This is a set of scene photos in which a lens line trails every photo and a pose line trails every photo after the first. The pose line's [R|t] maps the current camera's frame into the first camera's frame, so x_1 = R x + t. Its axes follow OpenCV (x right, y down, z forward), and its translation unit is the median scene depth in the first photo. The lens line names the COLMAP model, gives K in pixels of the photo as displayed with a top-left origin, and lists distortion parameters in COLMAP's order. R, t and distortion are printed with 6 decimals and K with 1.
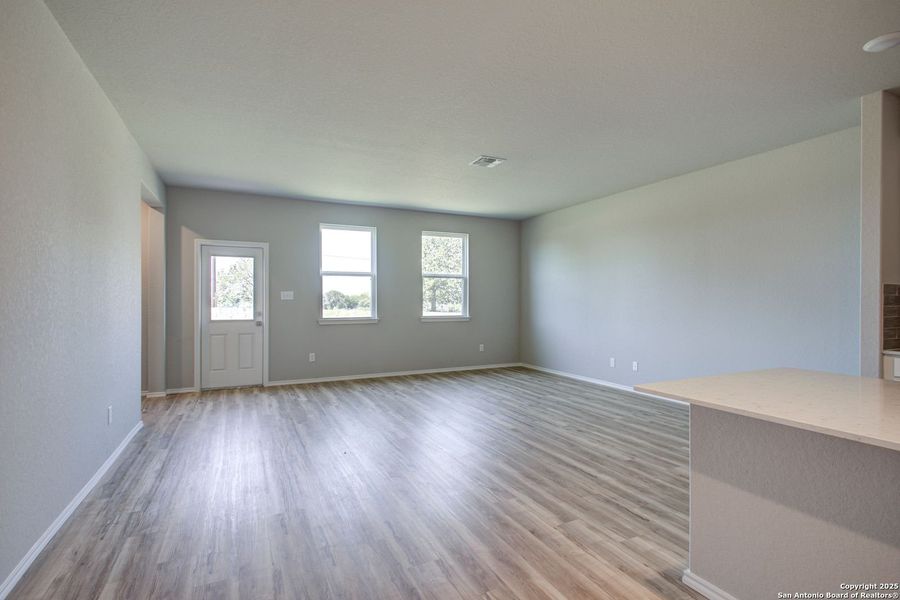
lens RADIAL K [[435.6, 0, 455.3], [0, 435.6, 301.8], [0, 0, 1]] dist [-0.002764, 0.001012]
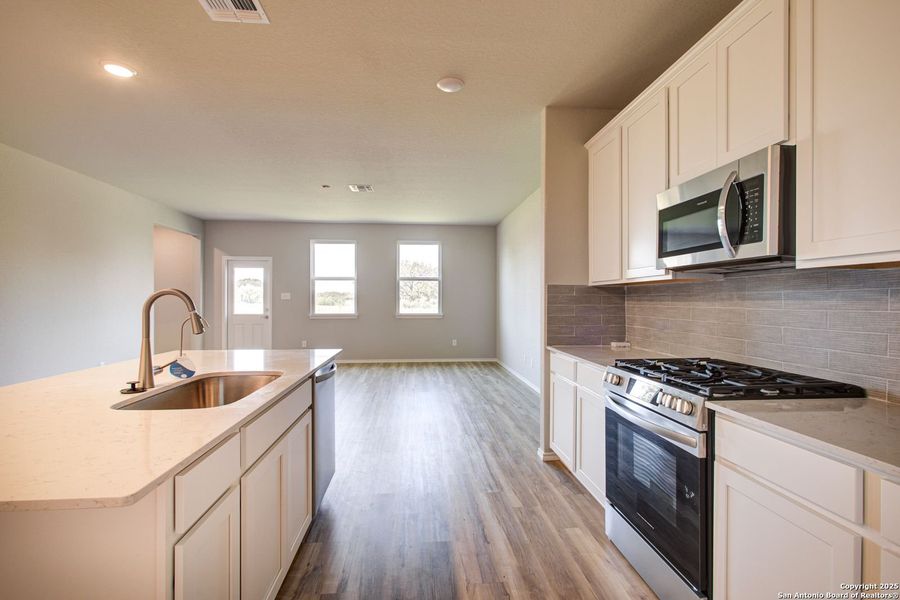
lens RADIAL K [[435.6, 0, 455.3], [0, 435.6, 301.8], [0, 0, 1]] dist [-0.002764, 0.001012]
pose [[0.933514, 0.002433, -0.358534, 0.602208], [-0.001708, 0.999996, 0.002339, -0.000696], [0.358538, -0.001571, 0.933514, -0.050322]]
